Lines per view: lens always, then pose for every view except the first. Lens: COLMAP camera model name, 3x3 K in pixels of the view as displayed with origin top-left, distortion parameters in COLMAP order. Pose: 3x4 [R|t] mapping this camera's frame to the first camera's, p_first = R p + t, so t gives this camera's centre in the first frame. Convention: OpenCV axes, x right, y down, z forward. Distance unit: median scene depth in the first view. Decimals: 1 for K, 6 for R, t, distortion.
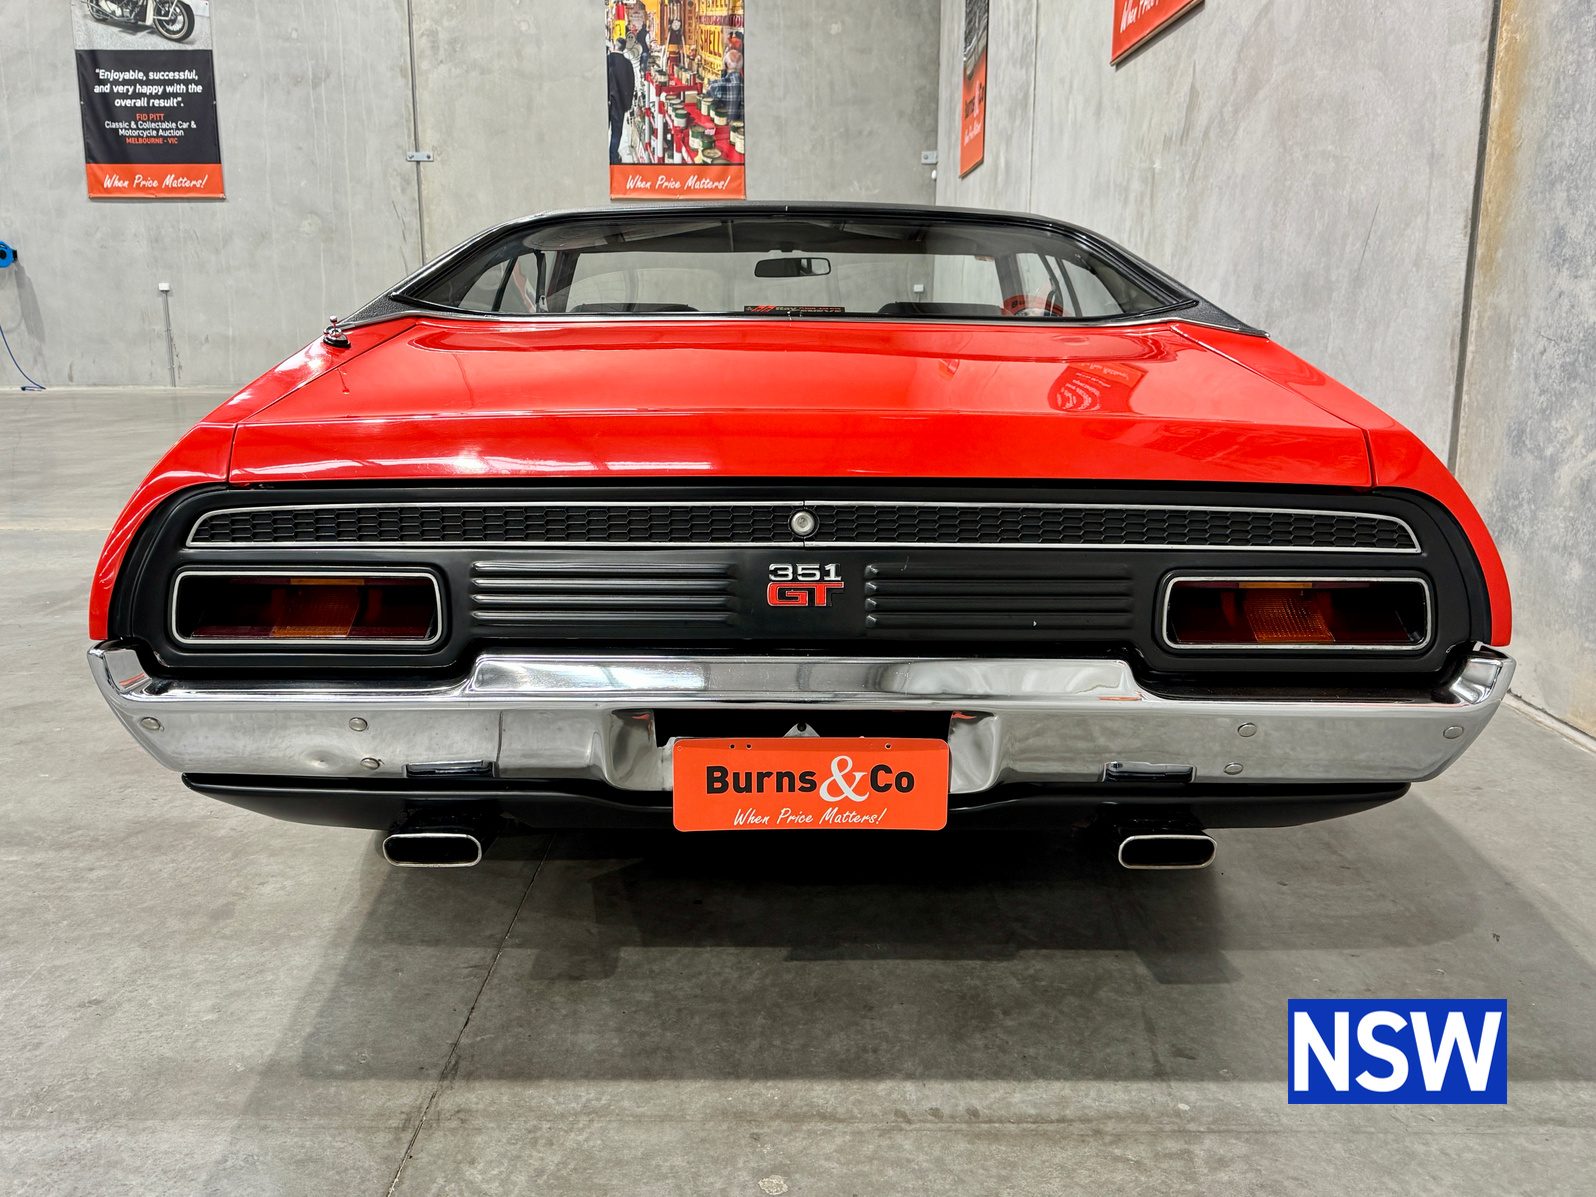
lens RADIAL K [[1260.6, 0, 713.8], [0, 1260.6, 596.7], [0, 0, 1]] dist [0.056849, -0.062542]
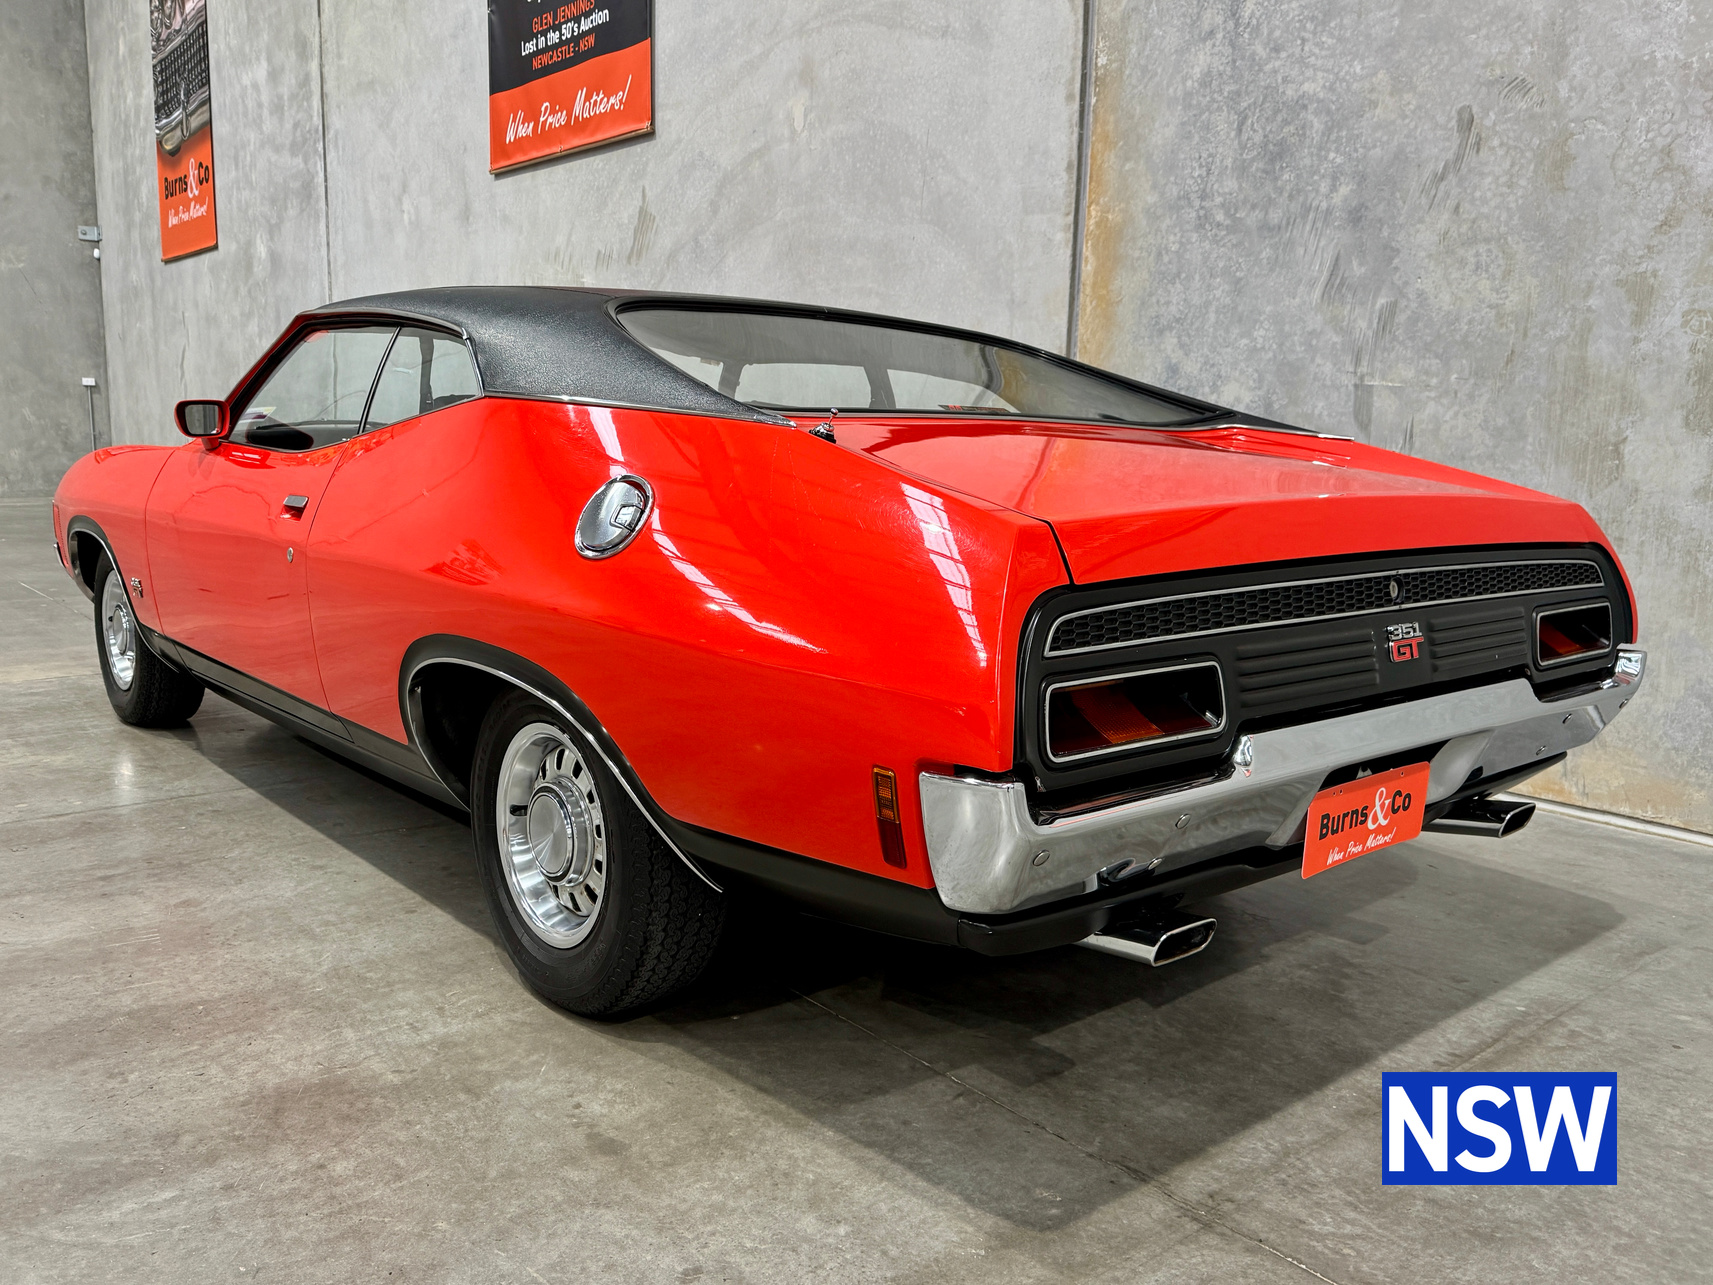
lens RADIAL K [[1320.5, 0, 727.6], [0, 1320.5, 683.2], [0, 0, 1]] dist [0.086962, -0.142789]
pose [[0.778523, -0.100347, 0.619543, -0.620508], [0.115292, 0.993203, 0.015991, -0.033671], [-0.616936, 0.058979, 0.784800, 0.212632]]
